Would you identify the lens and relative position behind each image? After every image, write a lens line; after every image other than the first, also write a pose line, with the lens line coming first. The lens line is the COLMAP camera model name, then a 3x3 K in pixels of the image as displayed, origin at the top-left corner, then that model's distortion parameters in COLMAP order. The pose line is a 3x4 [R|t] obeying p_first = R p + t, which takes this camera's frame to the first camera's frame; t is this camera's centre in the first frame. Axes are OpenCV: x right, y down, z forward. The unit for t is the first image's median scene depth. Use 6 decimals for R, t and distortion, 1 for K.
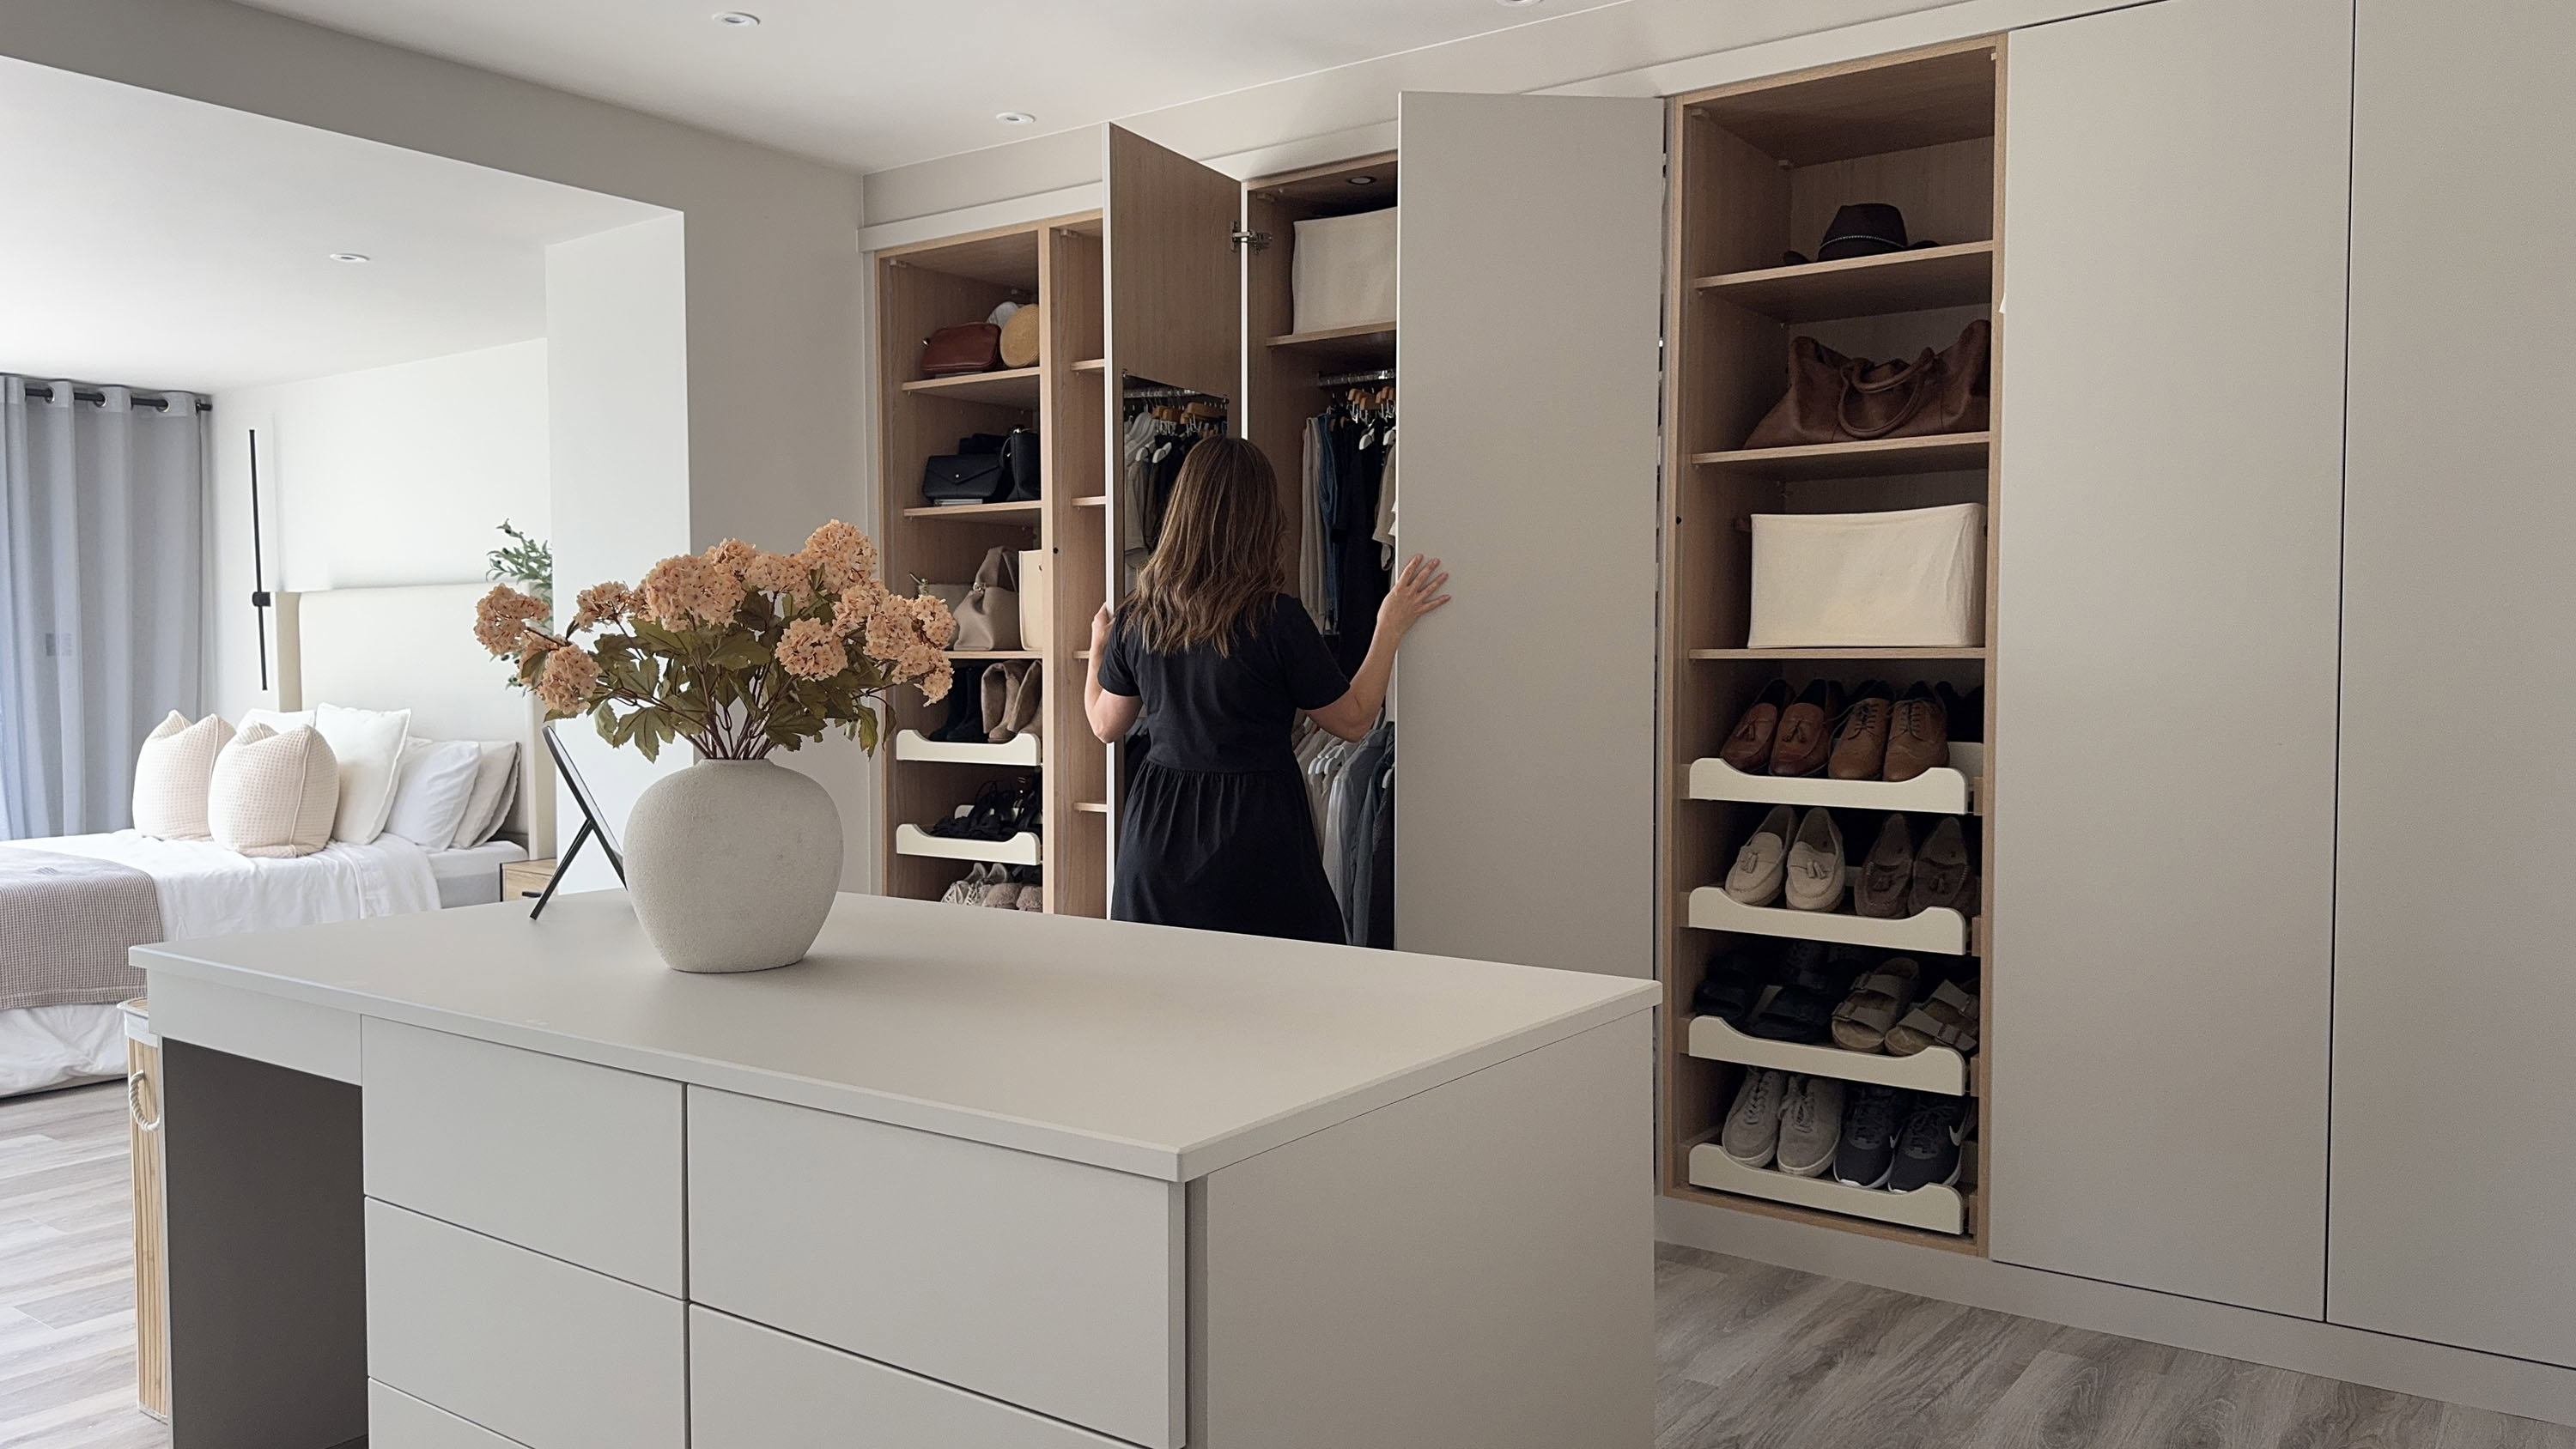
lens RADIAL K [[1822.6, 0, 1288.0], [0, 1822.6, 724.5], [0, 0, 1]] dist [0.093813, -0.111746]
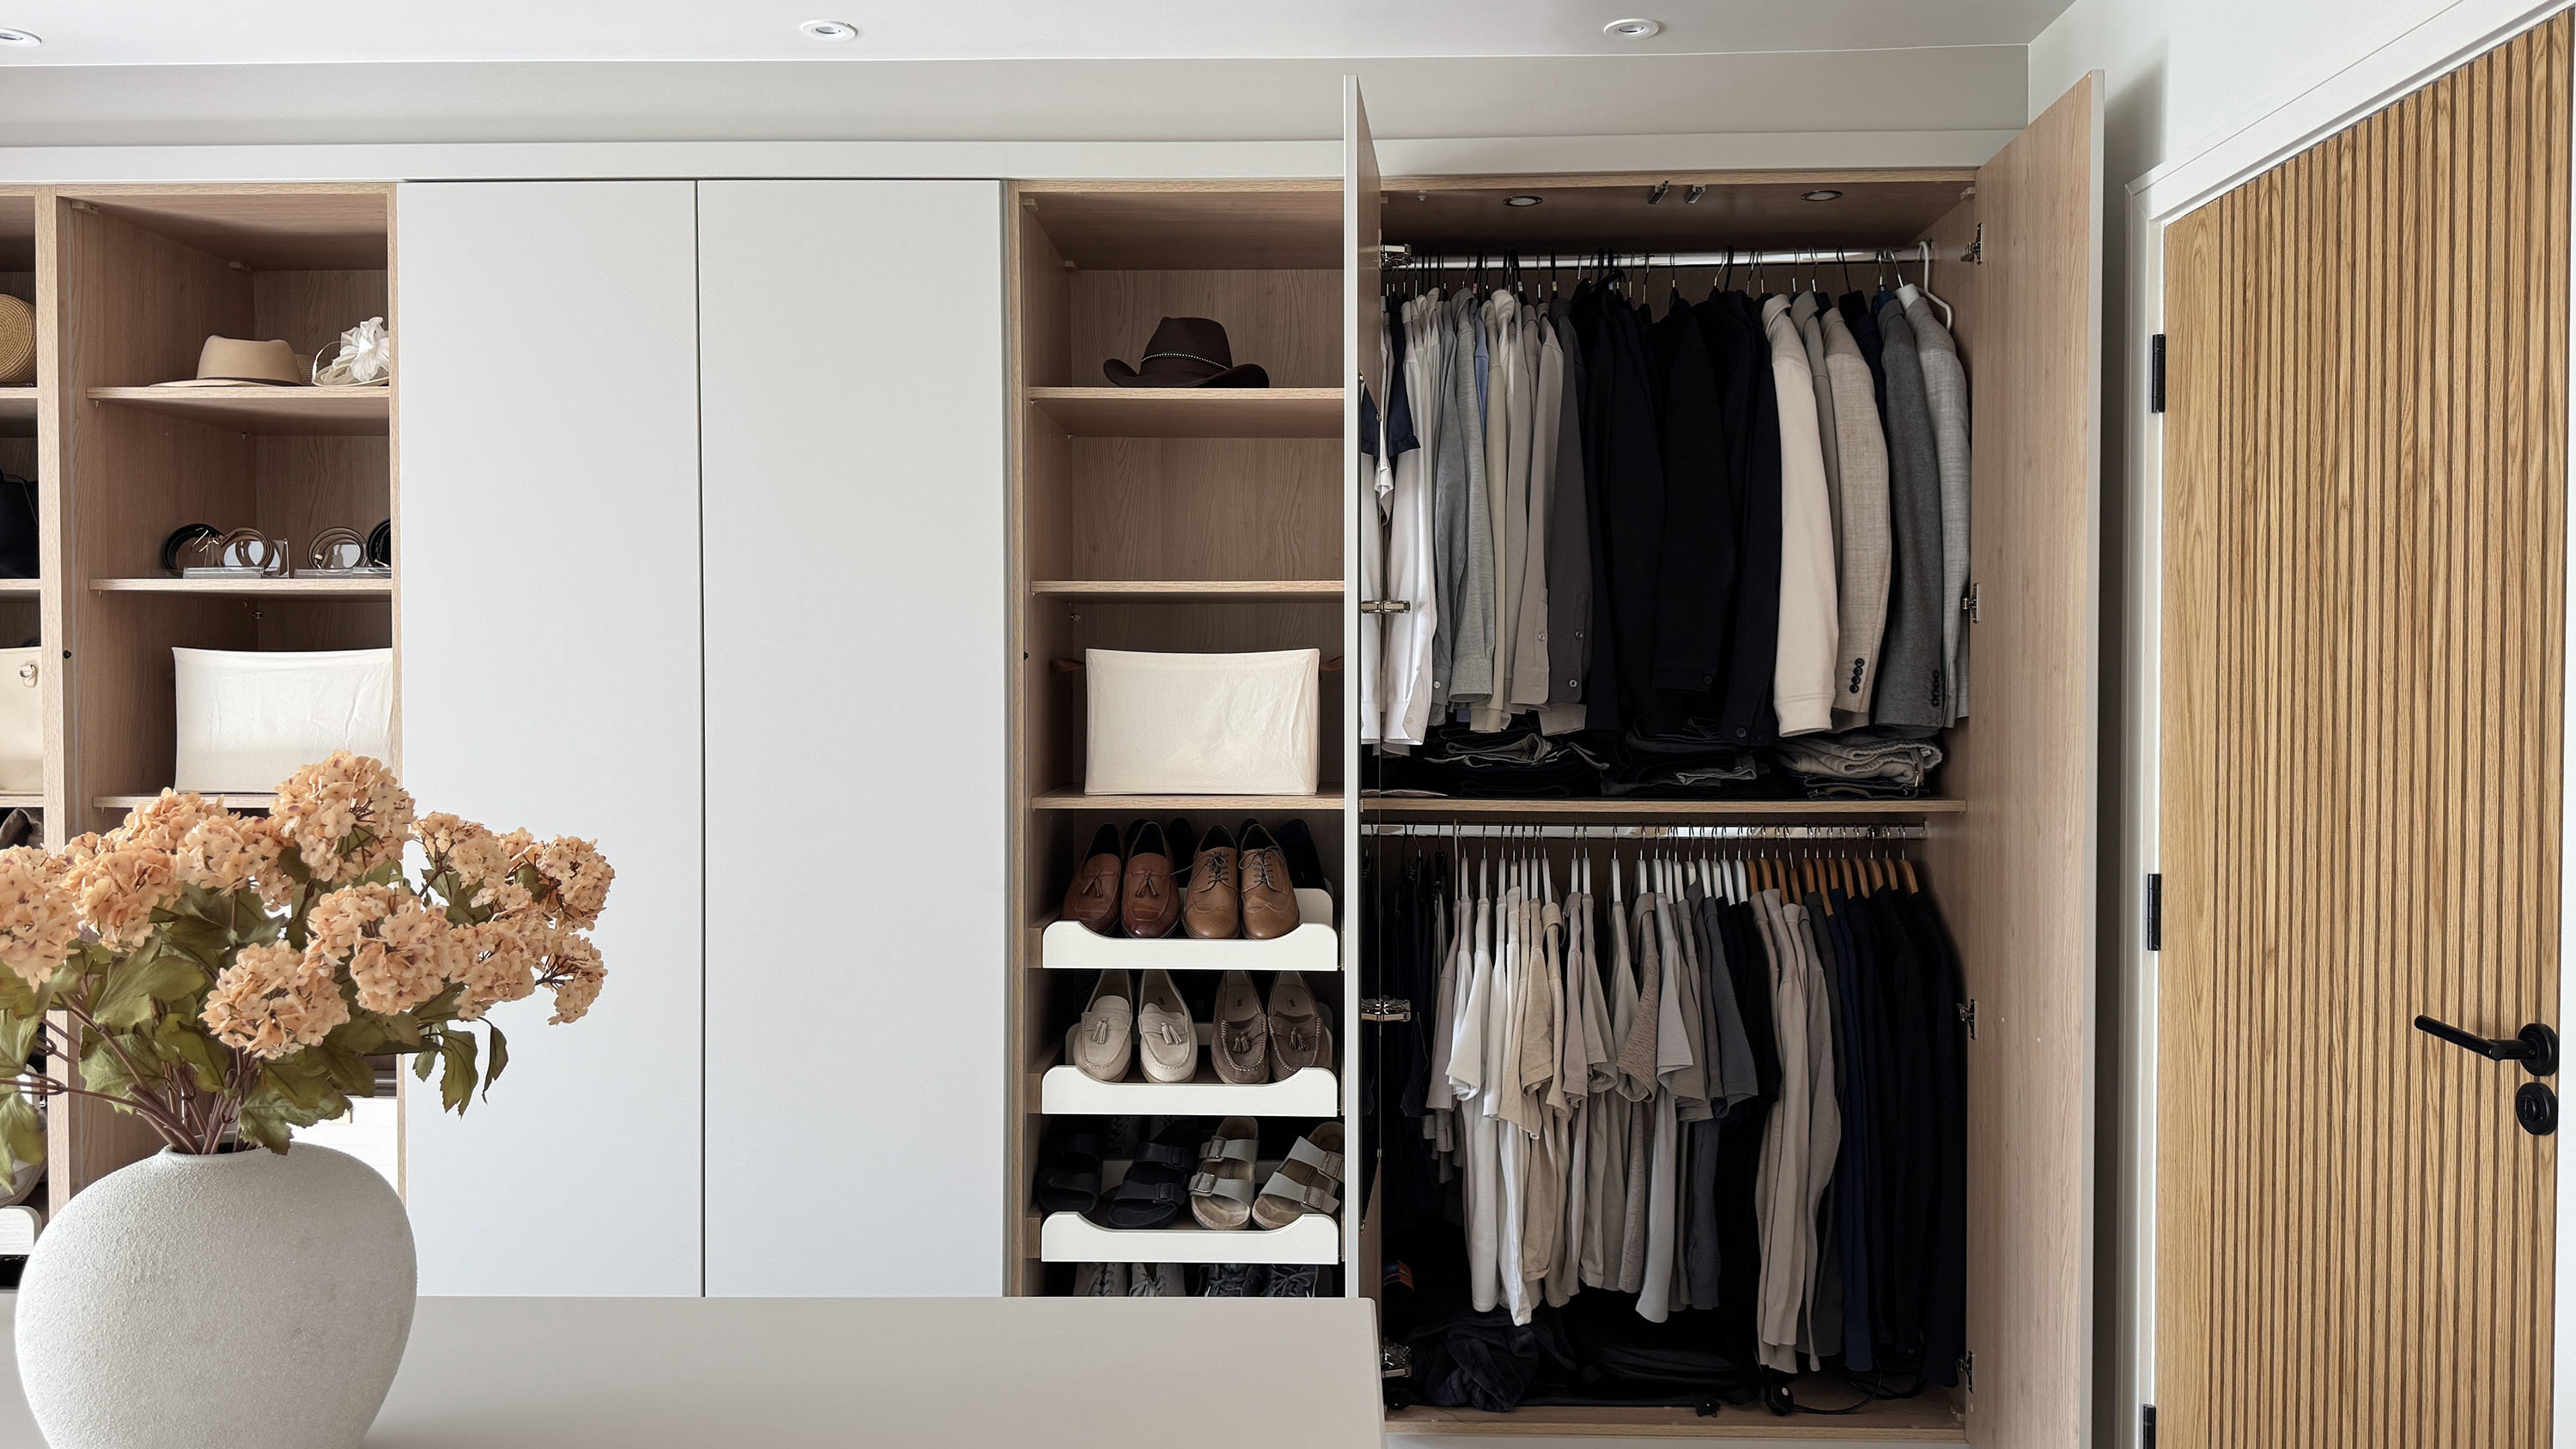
lens RADIAL K [[1822.6, 0, 1288.0], [0, 1822.6, 724.5], [0, 0, 1]] dist [0.093813, -0.111746]
pose [[0.825988, -0.008939, 0.563618, -0.179041], [0.019582, 0.999726, -0.012843, -0.063261], [-0.563348, 0.021645, 0.825936, 0.193424]]
